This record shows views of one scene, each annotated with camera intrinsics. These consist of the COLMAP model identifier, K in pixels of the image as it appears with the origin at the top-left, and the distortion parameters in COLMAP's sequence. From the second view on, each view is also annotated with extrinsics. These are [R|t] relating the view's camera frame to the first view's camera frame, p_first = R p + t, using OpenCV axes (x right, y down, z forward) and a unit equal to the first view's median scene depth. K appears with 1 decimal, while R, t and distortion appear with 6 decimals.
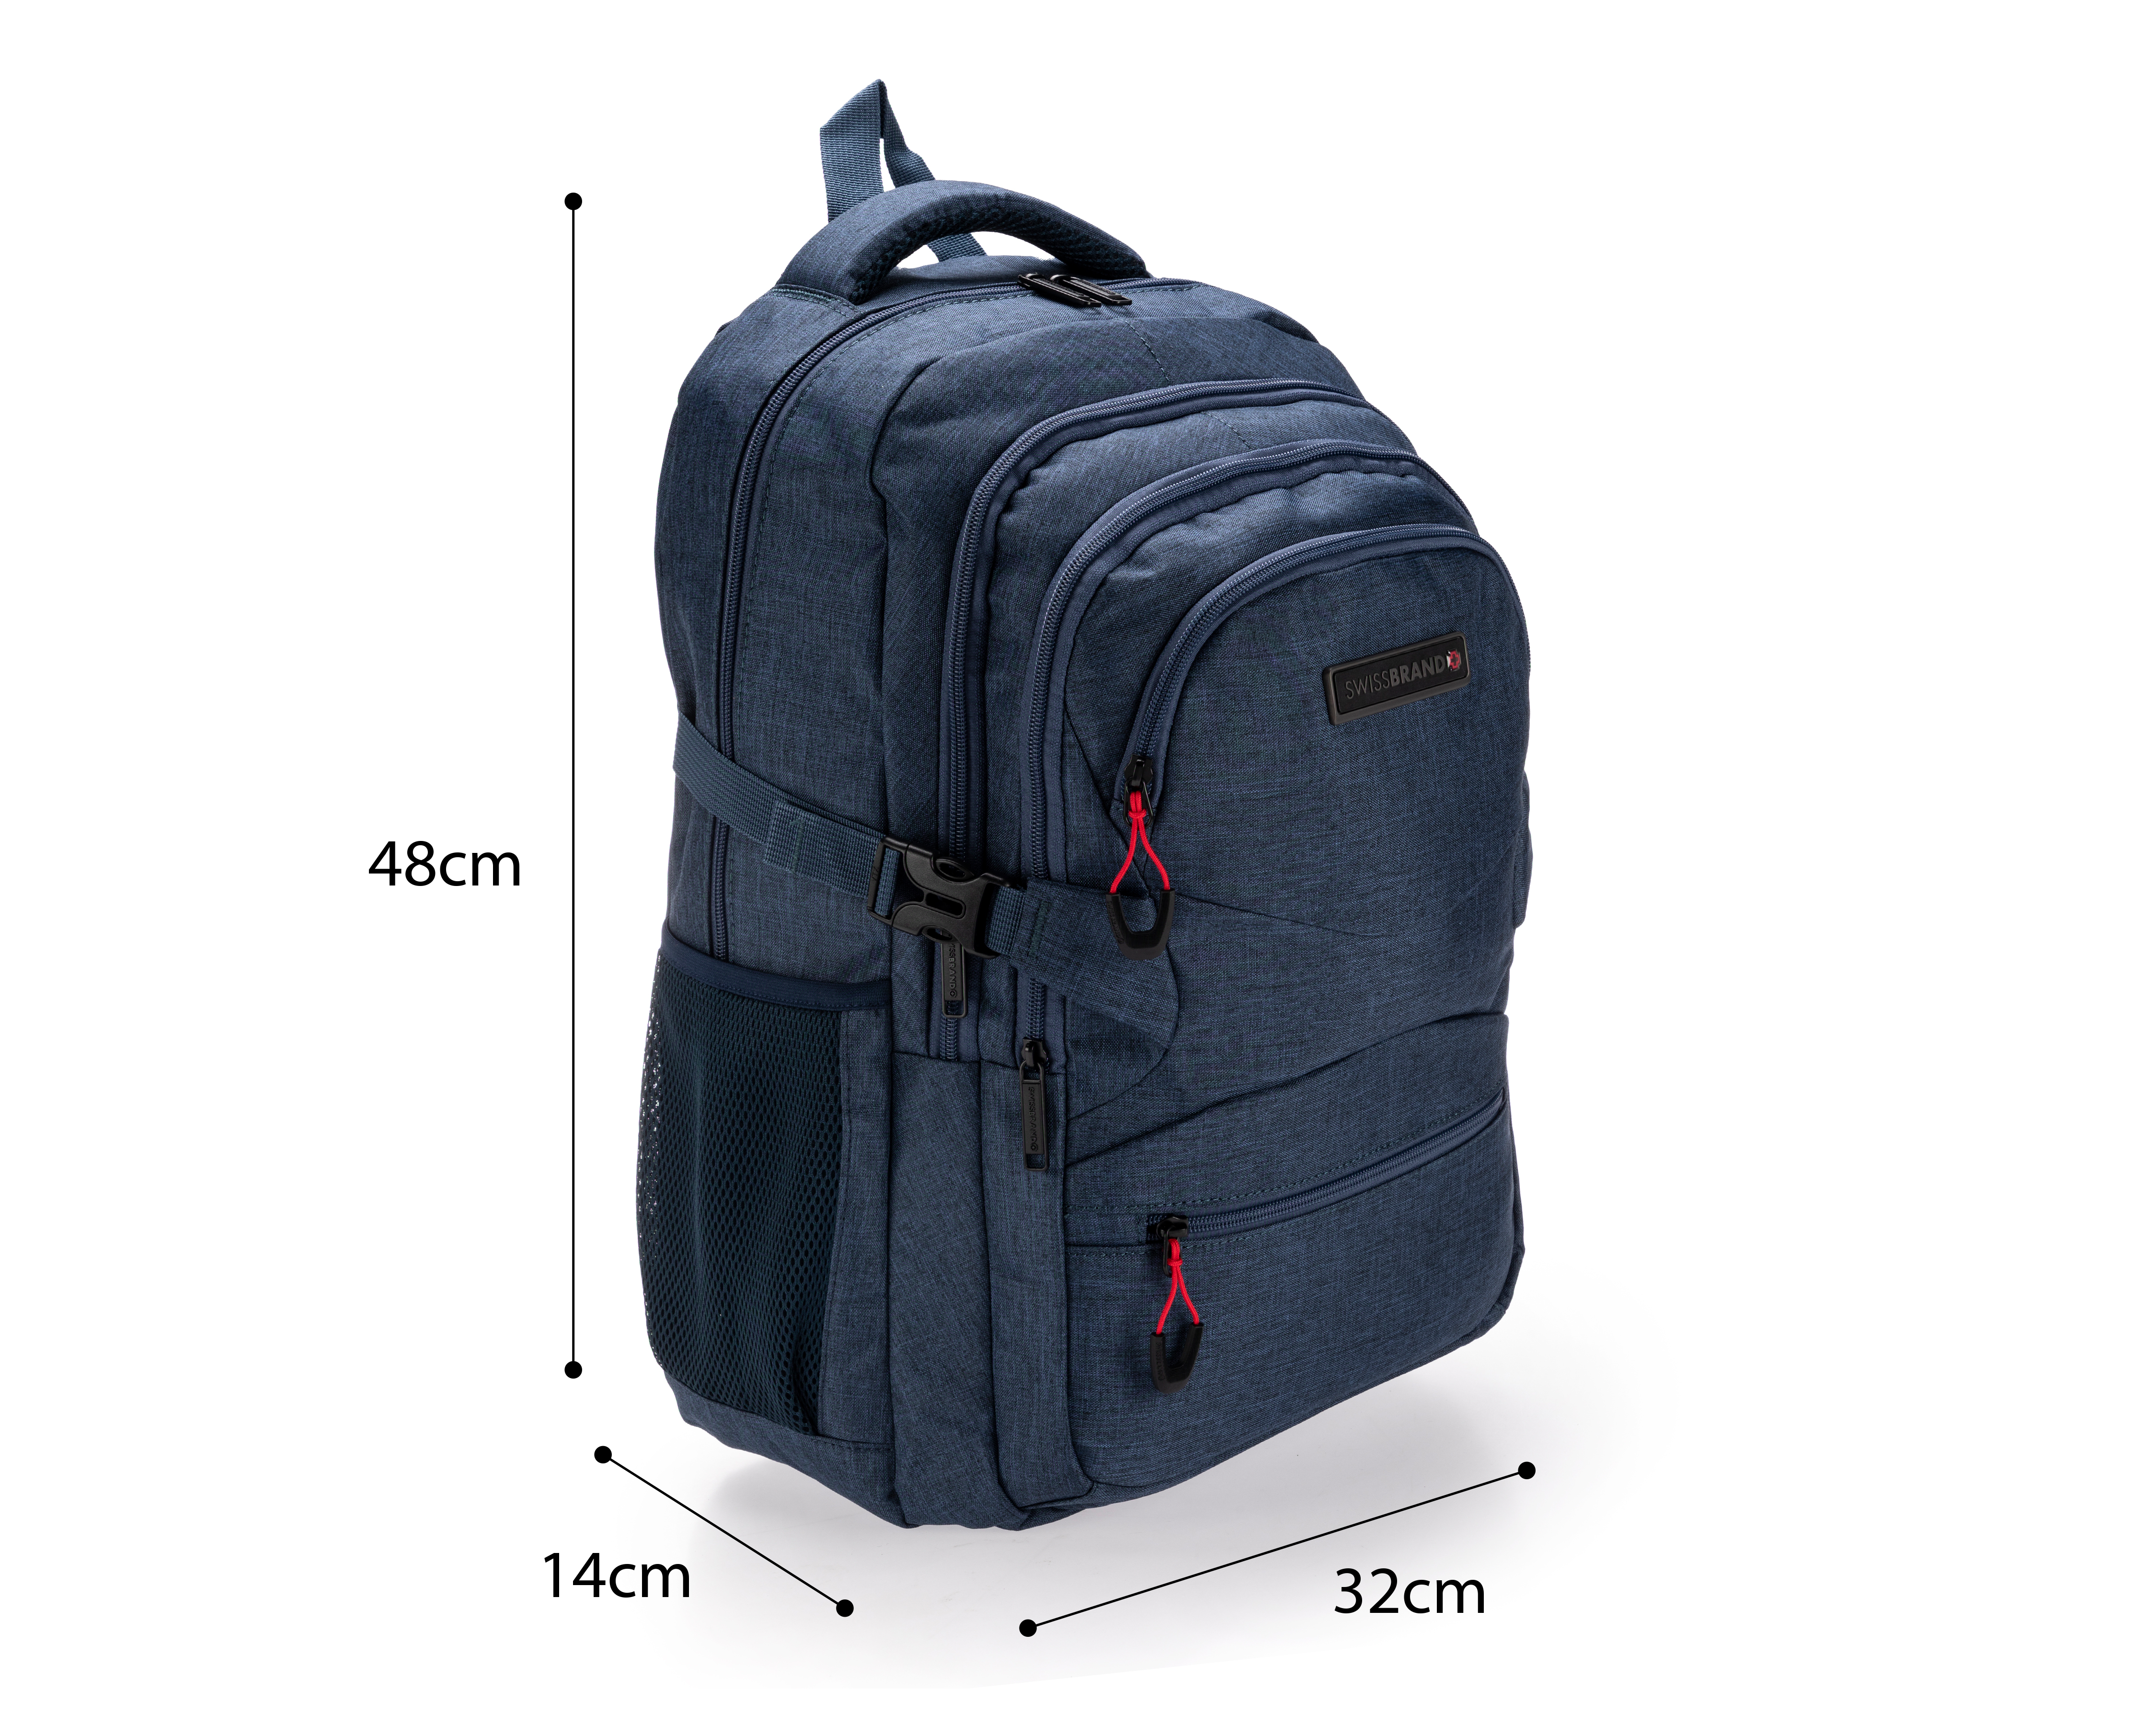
lens RADIAL K [[3538.7, 0, 1078.0], [0, 3538.7, 862.5], [0, 0, 1]] dist [-0.317708, -0.005339]
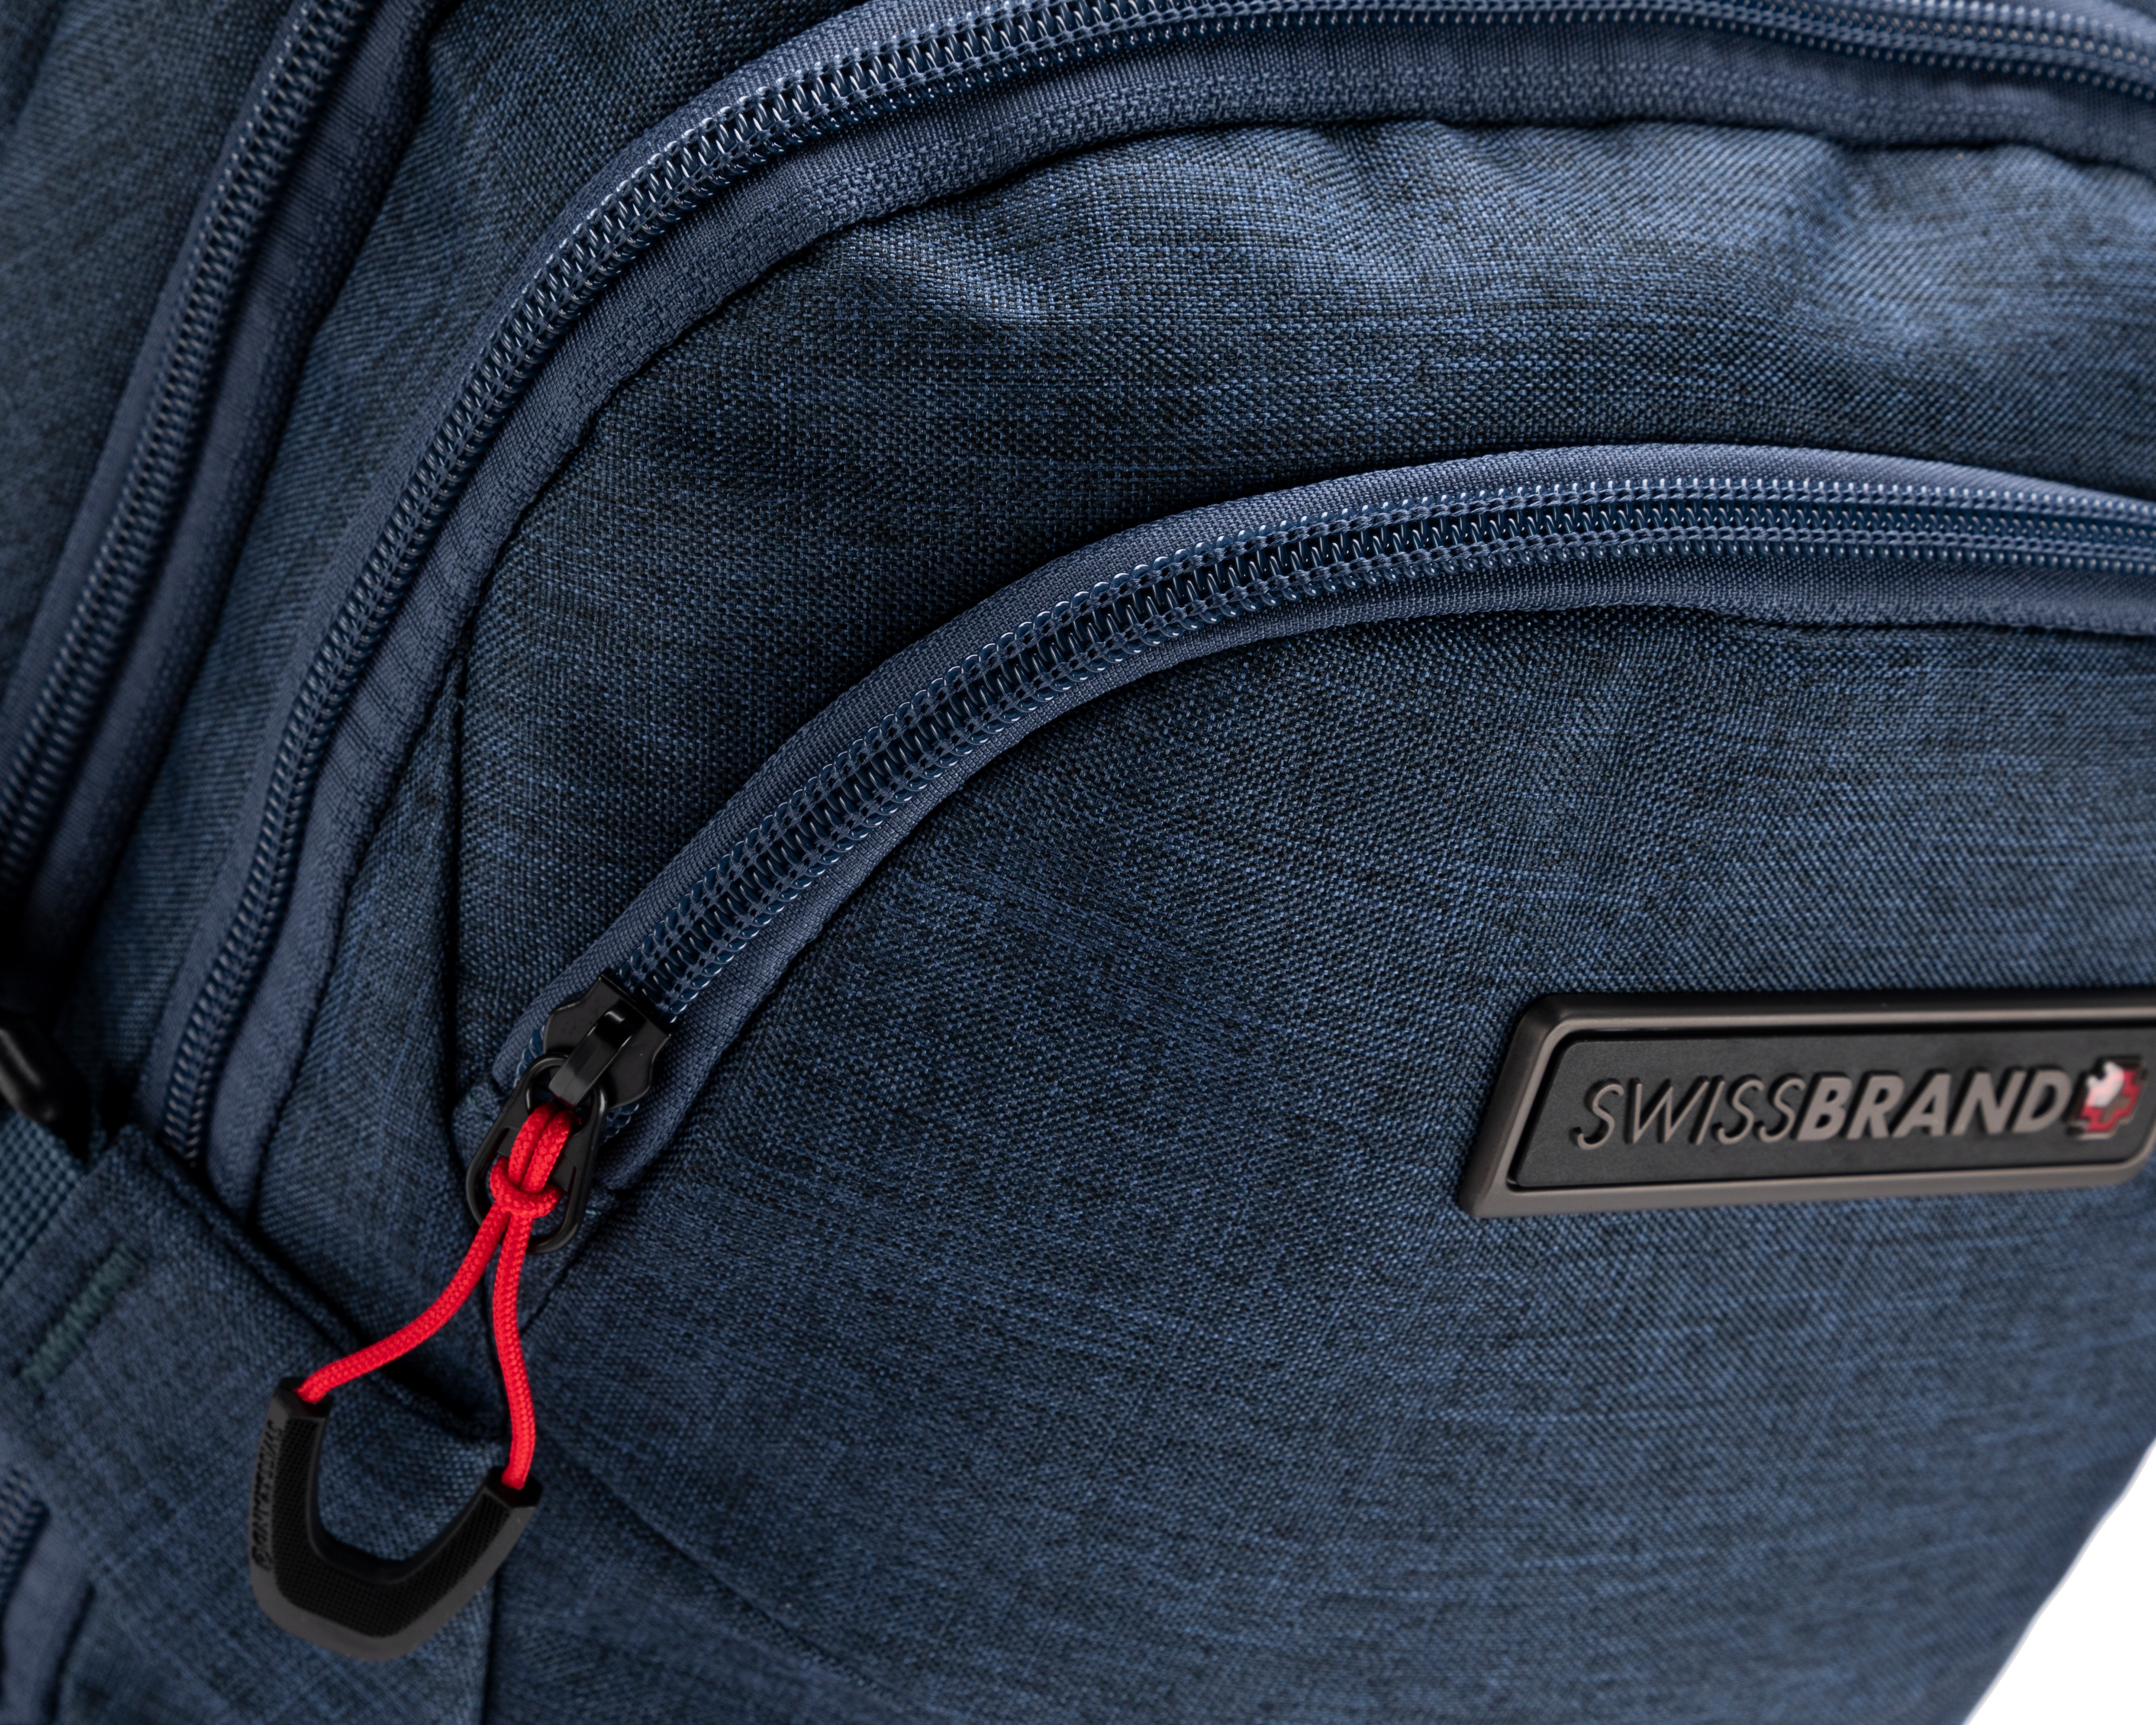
lens RADIAL K [[5064.2, 0, 1078.0], [0, 5064.2, 862.5], [0, 0, 1]] dist [-0.309711, 0.232176]
pose [[0.884232, 0.464183, -0.051640, 0.046818], [-0.440904, 0.866093, 0.235557, -0.106654], [0.154067, -0.185519, 0.970488, 0.570302]]
